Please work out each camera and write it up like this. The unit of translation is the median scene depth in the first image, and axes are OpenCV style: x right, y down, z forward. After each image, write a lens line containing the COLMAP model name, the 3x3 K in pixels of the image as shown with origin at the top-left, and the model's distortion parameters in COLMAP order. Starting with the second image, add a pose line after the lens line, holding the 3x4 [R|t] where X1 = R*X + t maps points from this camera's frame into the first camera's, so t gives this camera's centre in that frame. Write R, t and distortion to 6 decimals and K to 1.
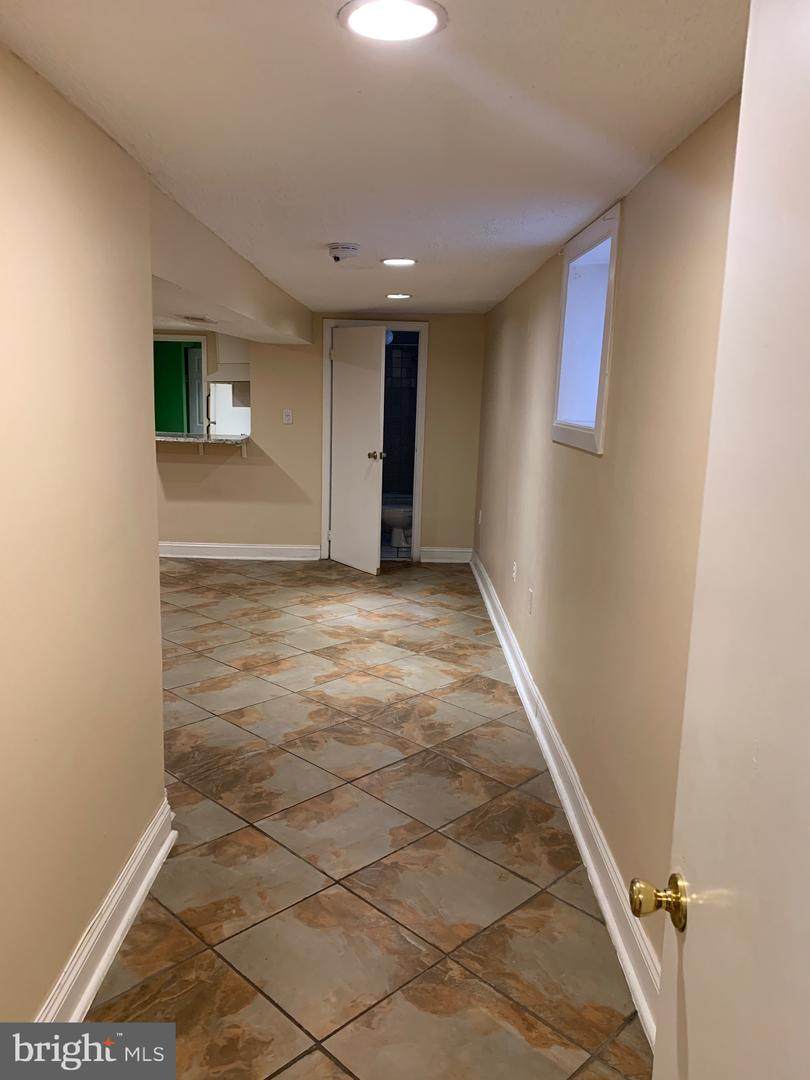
lens RADIAL K [[806.5, 0, 405.0], [0, 806.5, 540.0], [0, 0, 1]] dist [-0.002625, -0.003888]
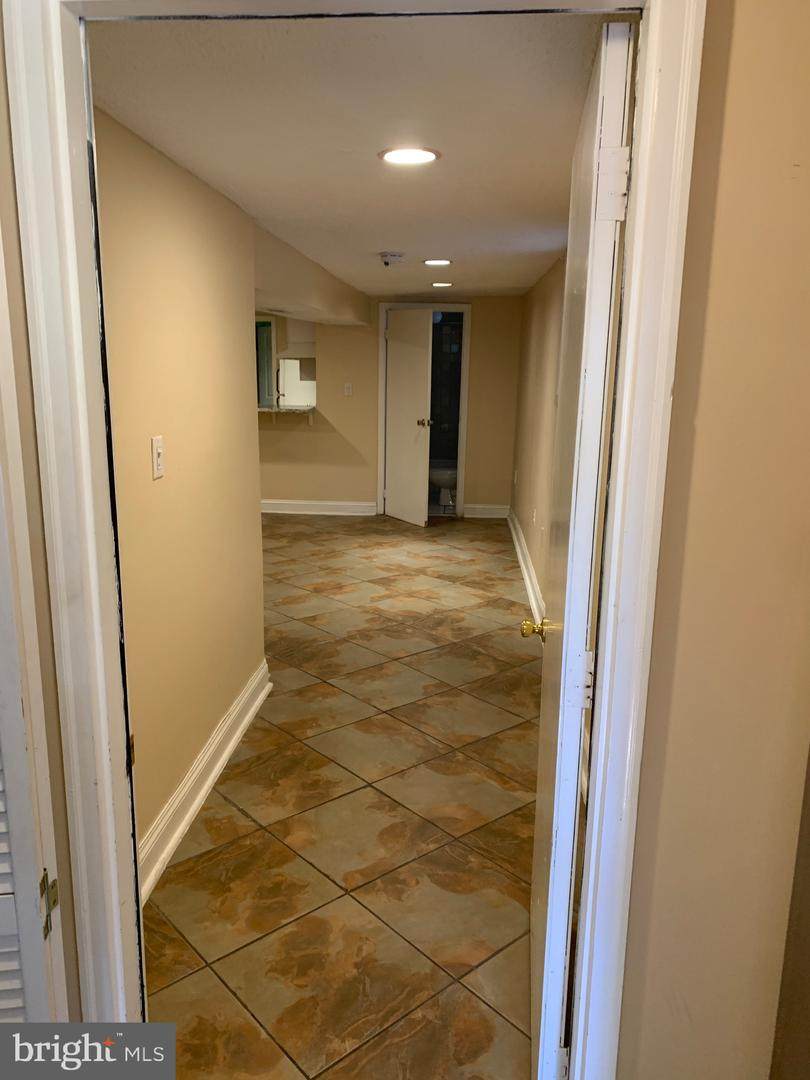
lens RADIAL K [[814.9, 0, 405.0], [0, 814.9, 540.0], [0, 0, 1]] dist [0.185729, -0.000836]
pose [[0.997350, 0.006049, -0.072507, 0.030466], [-0.003820, 0.999517, 0.030839, 0.036495], [0.072659, -0.030480, 0.996891, -0.240542]]
